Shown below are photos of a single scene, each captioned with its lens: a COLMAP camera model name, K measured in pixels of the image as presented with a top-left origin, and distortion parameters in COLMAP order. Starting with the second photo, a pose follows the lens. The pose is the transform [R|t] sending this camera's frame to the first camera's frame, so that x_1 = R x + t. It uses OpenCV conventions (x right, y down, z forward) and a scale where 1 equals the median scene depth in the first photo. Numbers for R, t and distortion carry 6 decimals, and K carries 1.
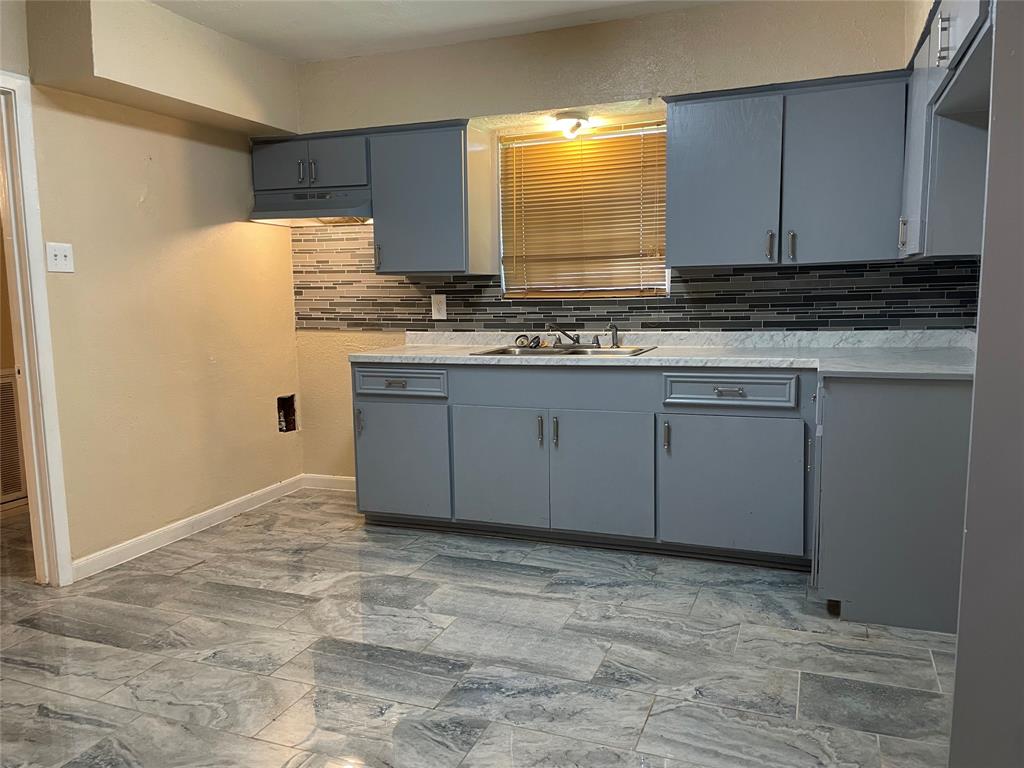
lens RADIAL K [[782.6, 0, 509.0], [0, 782.6, 382.0], [0, 0, 1]] dist [0.010101, -0.003288]
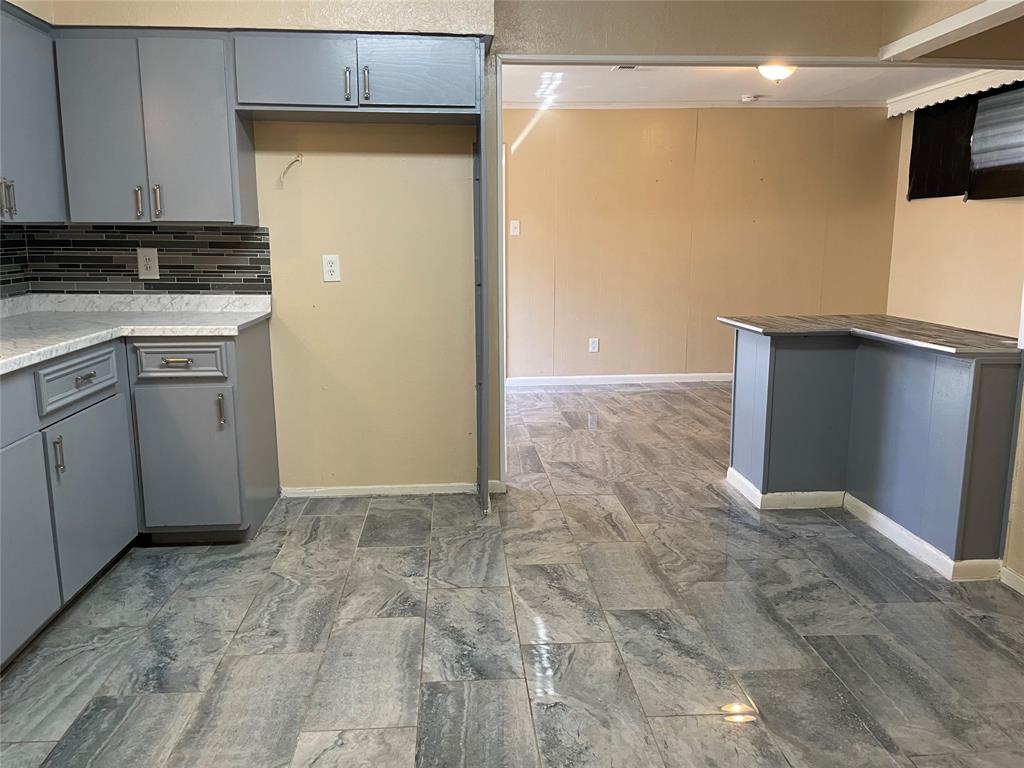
lens RADIAL K [[782.6, 0, 509.1], [0, 782.6, 383.1], [0, 0, 1]] dist [0.010101, -0.003288]
pose [[-0.454390, -0.144015, 0.879084, -0.730257], [0.112319, 0.969707, 0.216917, -0.128000], [-0.883693, 0.197303, -0.424450, 1.107064]]
